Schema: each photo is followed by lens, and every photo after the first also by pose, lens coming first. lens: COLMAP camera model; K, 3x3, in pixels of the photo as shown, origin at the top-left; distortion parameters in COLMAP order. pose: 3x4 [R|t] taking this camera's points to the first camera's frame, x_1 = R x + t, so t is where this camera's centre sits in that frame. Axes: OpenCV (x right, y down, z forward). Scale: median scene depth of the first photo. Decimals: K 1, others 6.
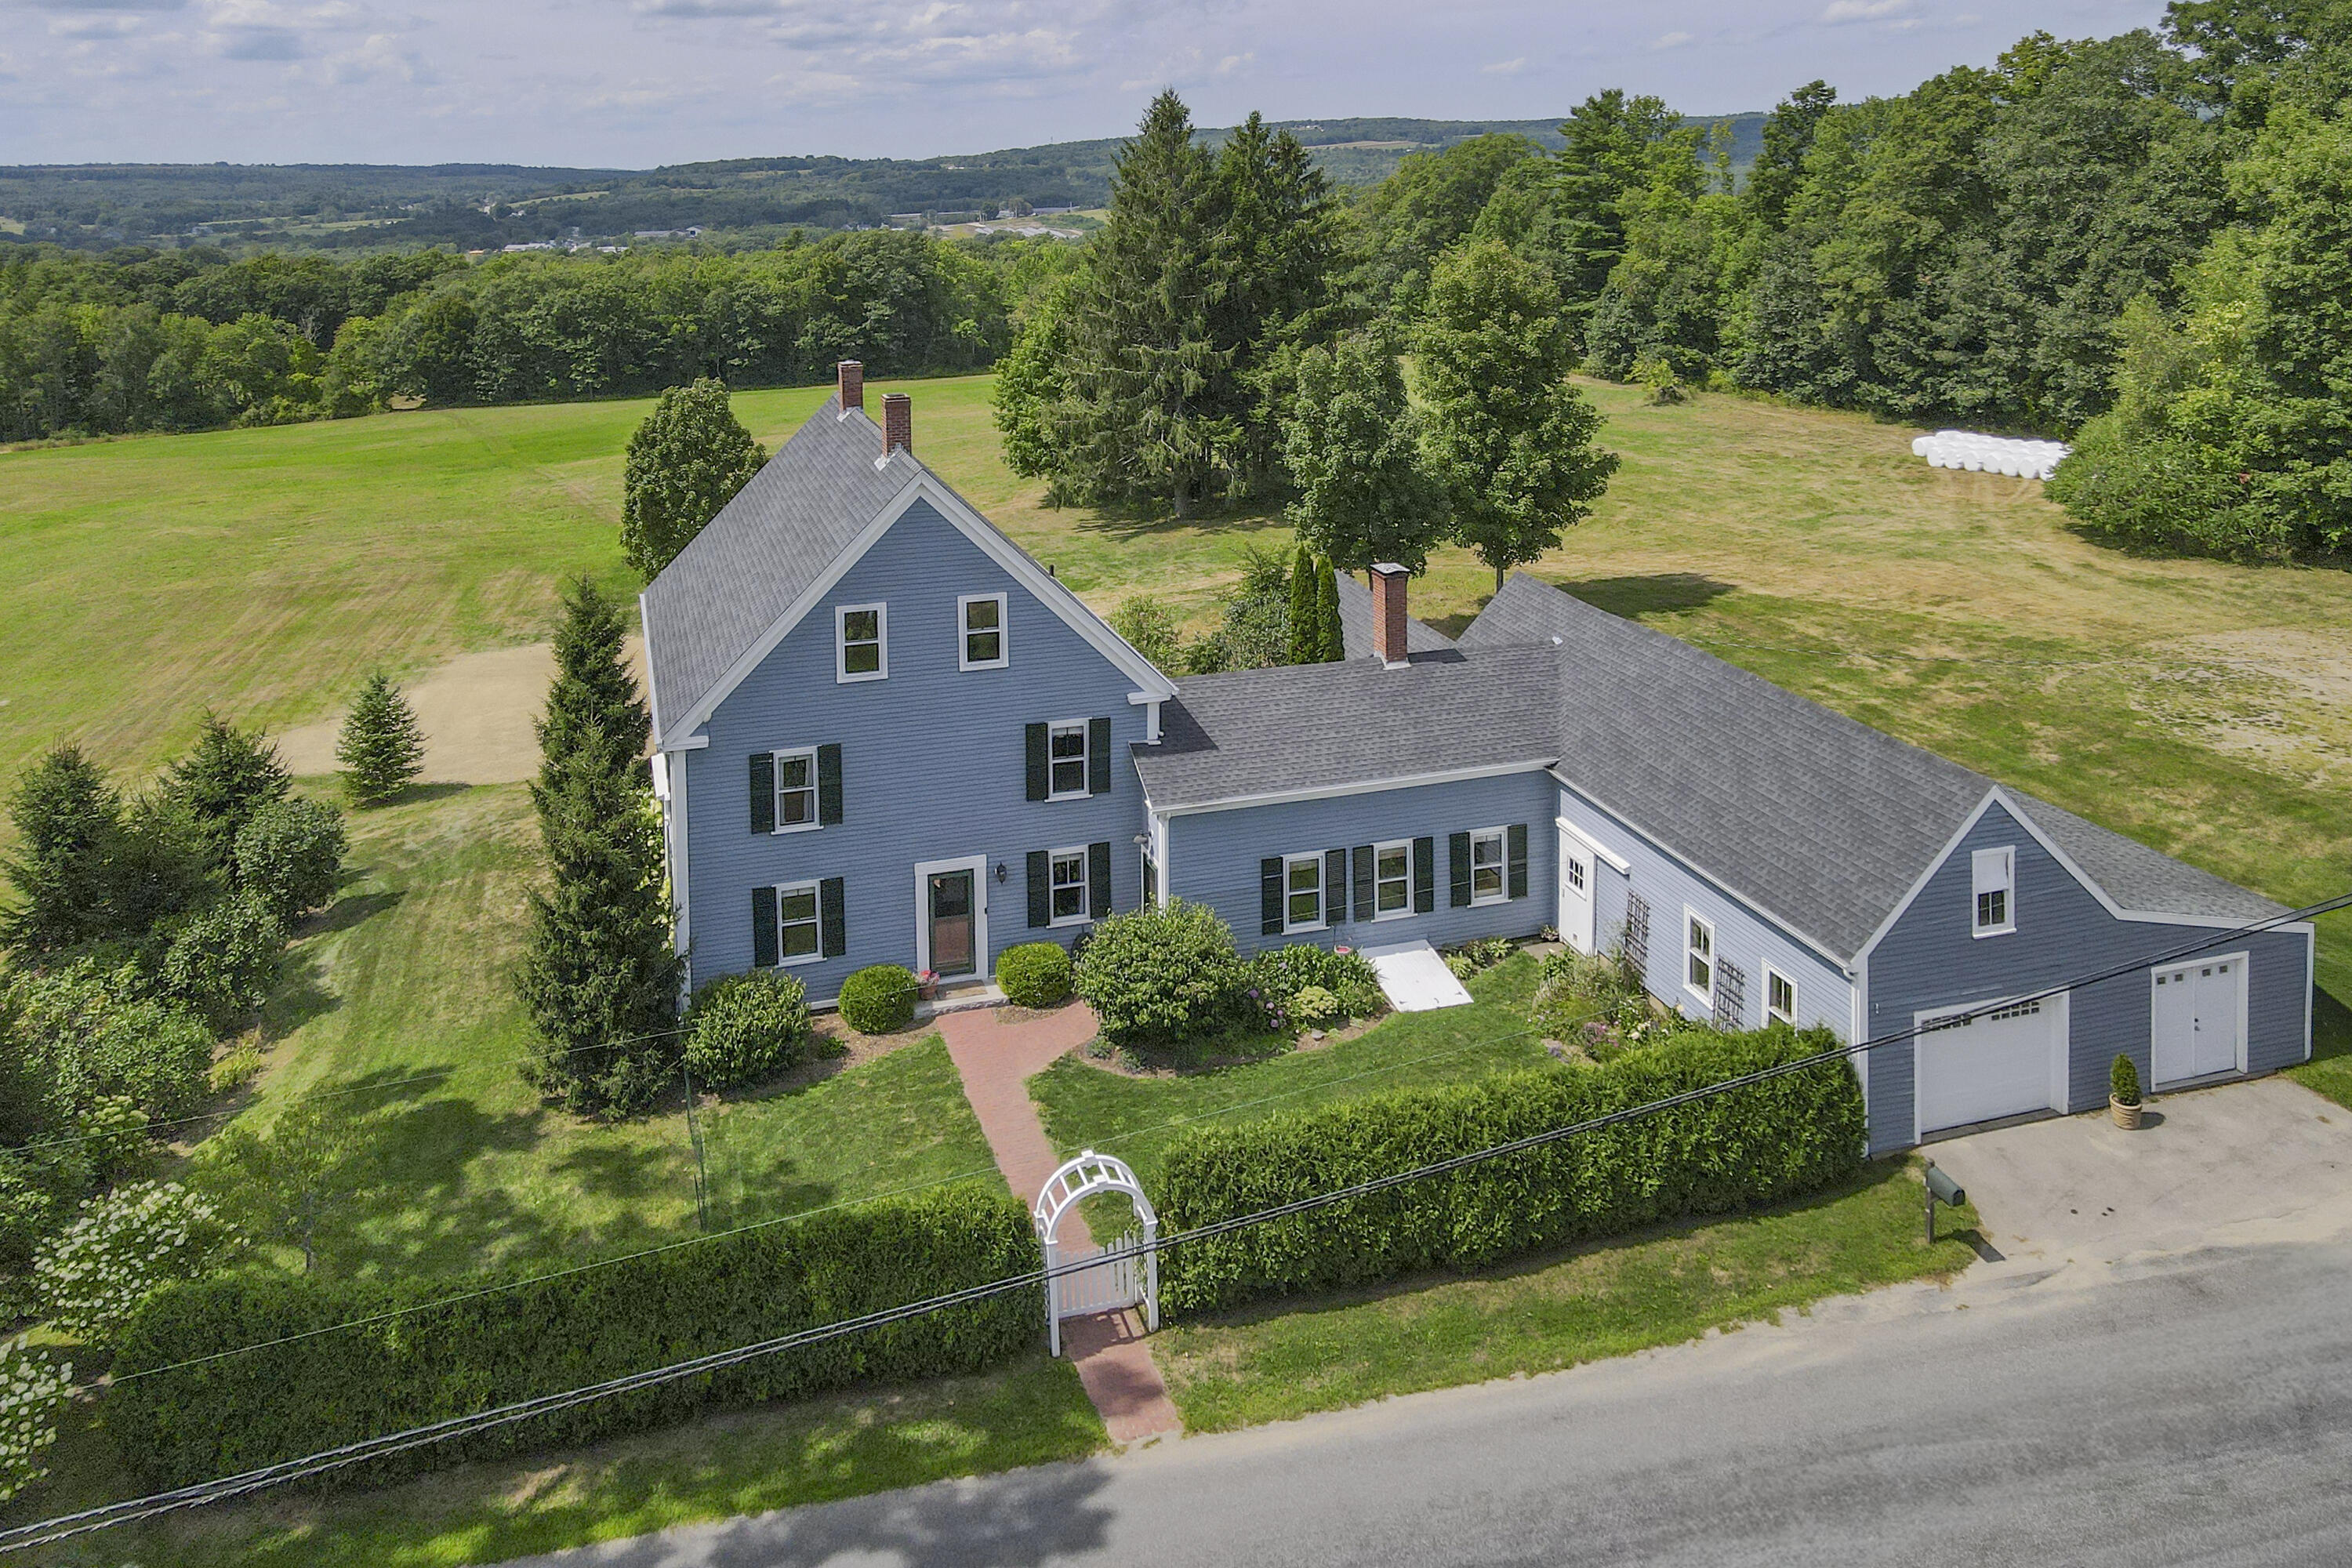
lens RADIAL K [[1755.5, 0, 1154.0], [0, 1755.5, 261.5], [0, 0, 1]] dist [0.005364, 0.004566]
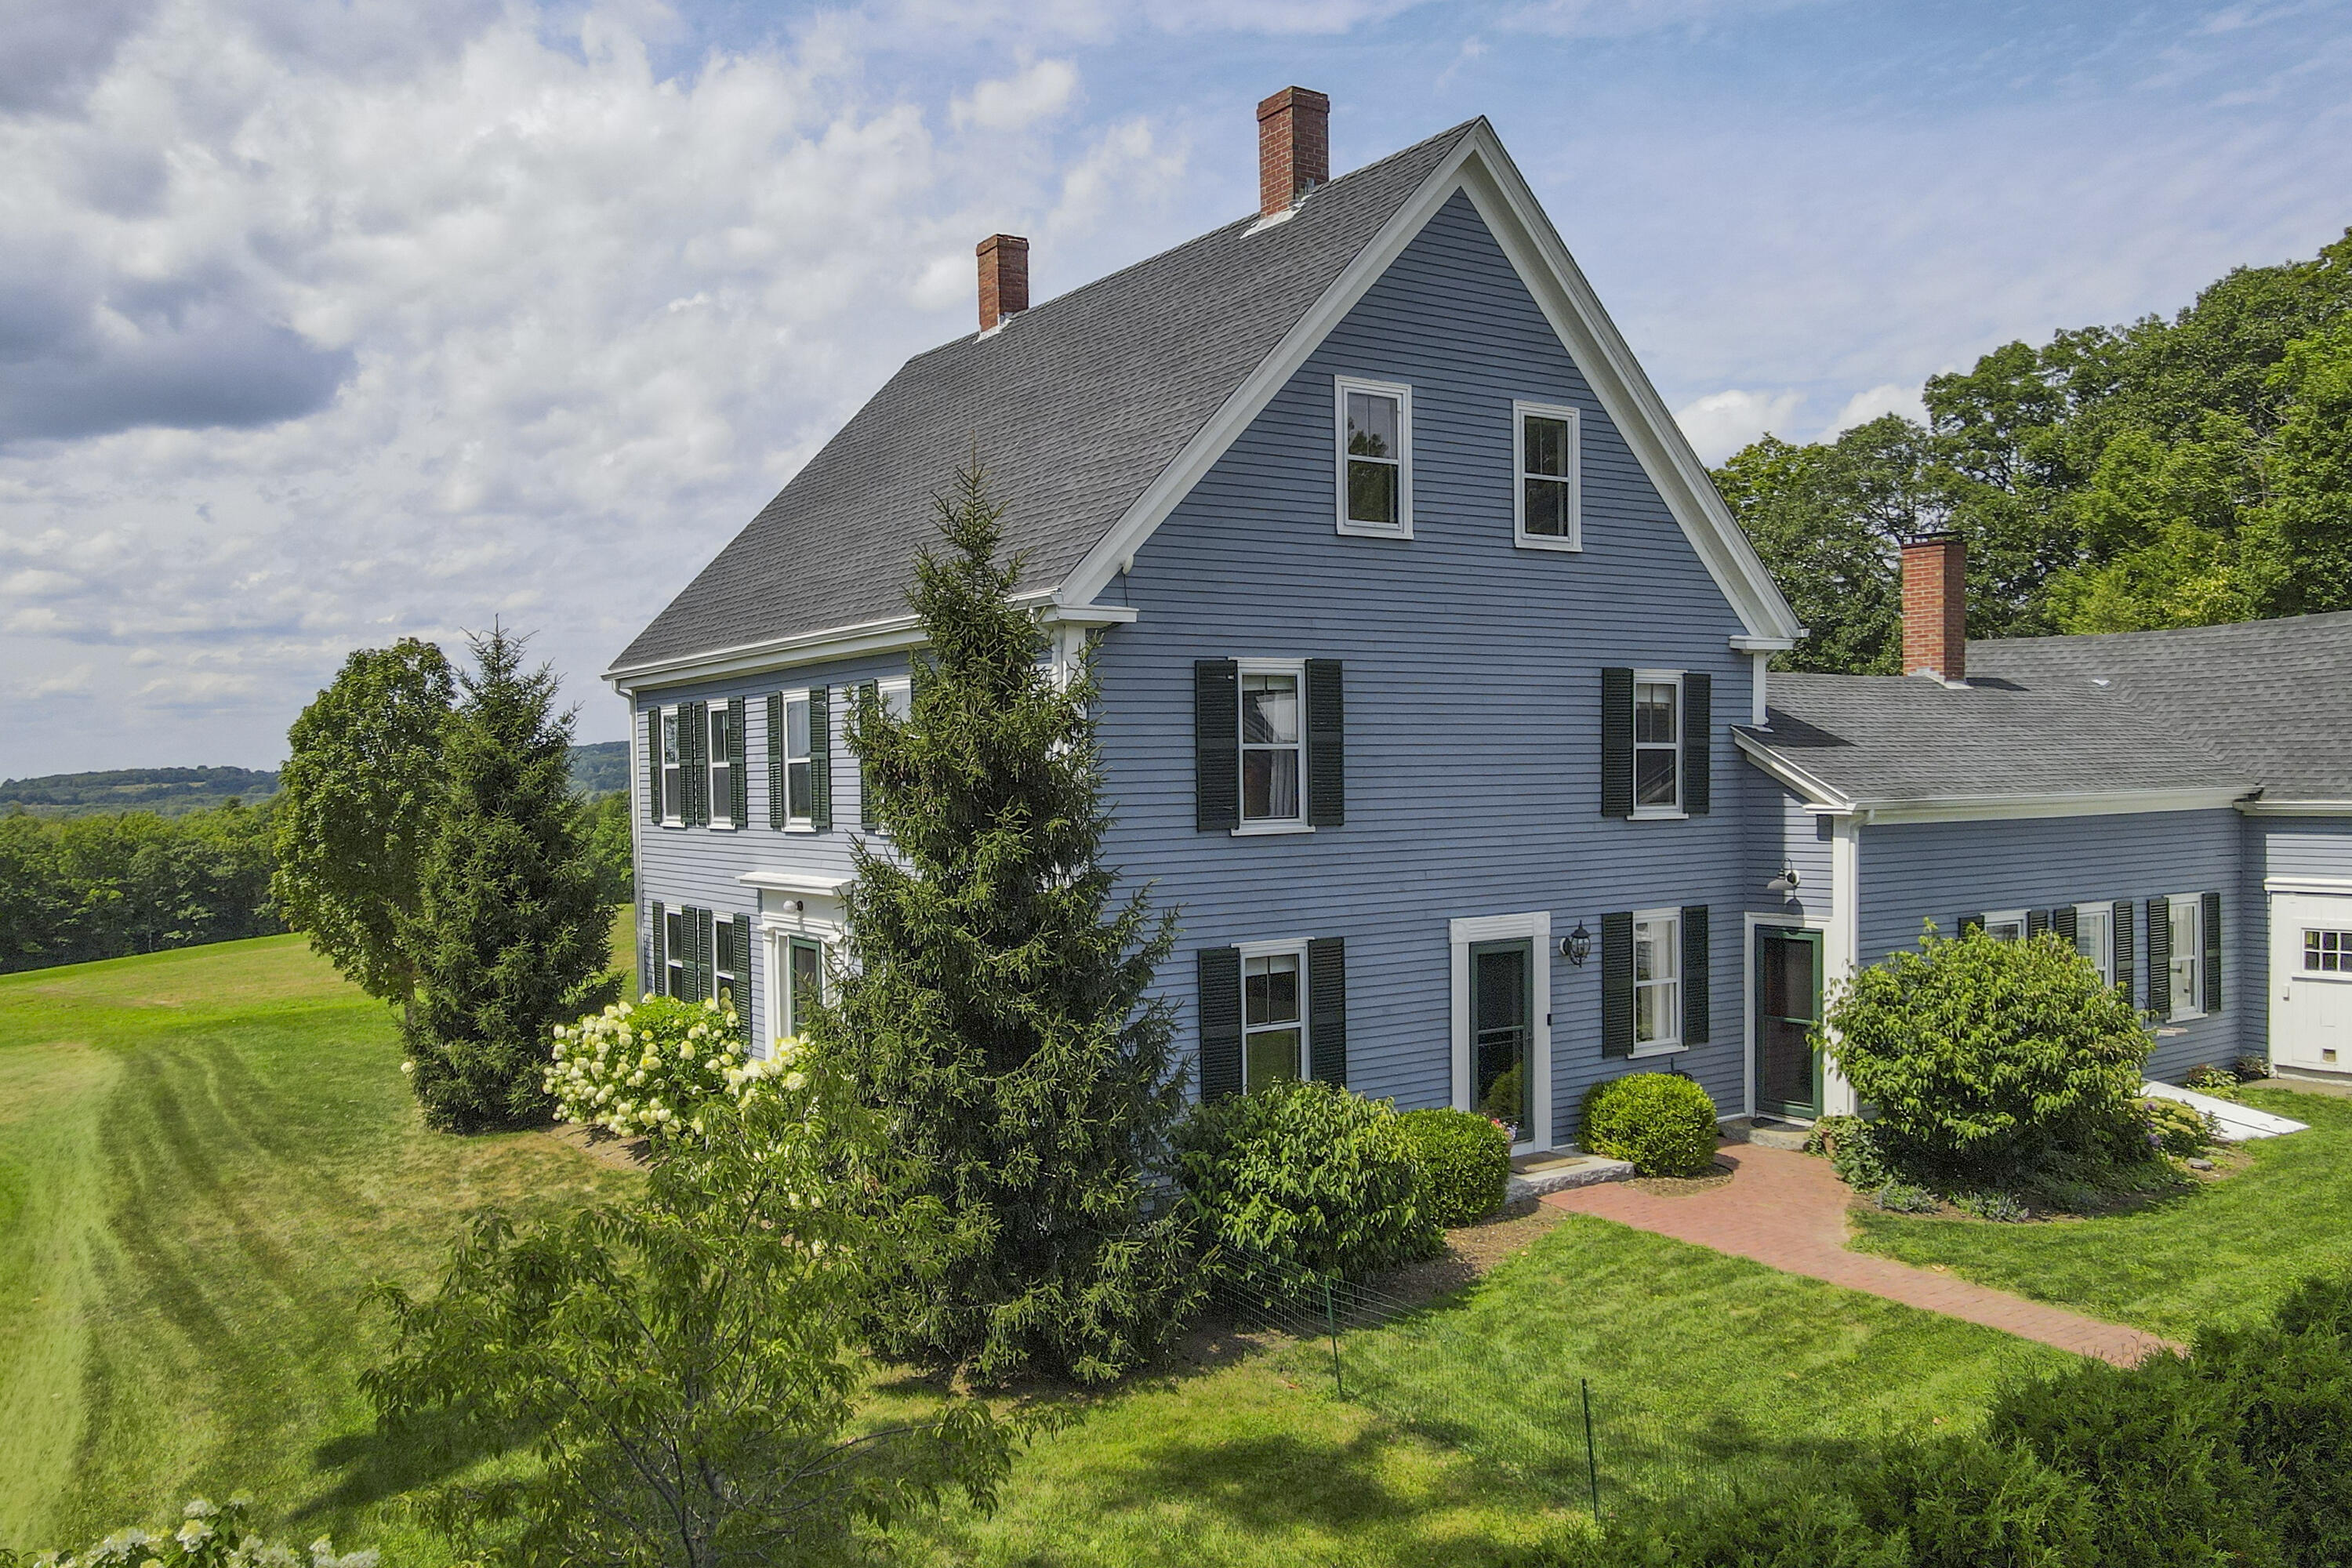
lens RADIAL K [[1862.6, 0, 1176.0], [0, 1862.6, 784.0], [0, 0, 1]] dist [-0.010586, 0.047611]
pose [[0.959226, -0.012277, 0.282373, -0.354080], [0.020127, 0.999487, -0.024914, 0.306312], [-0.281922, 0.029582, 0.958981, 0.488140]]
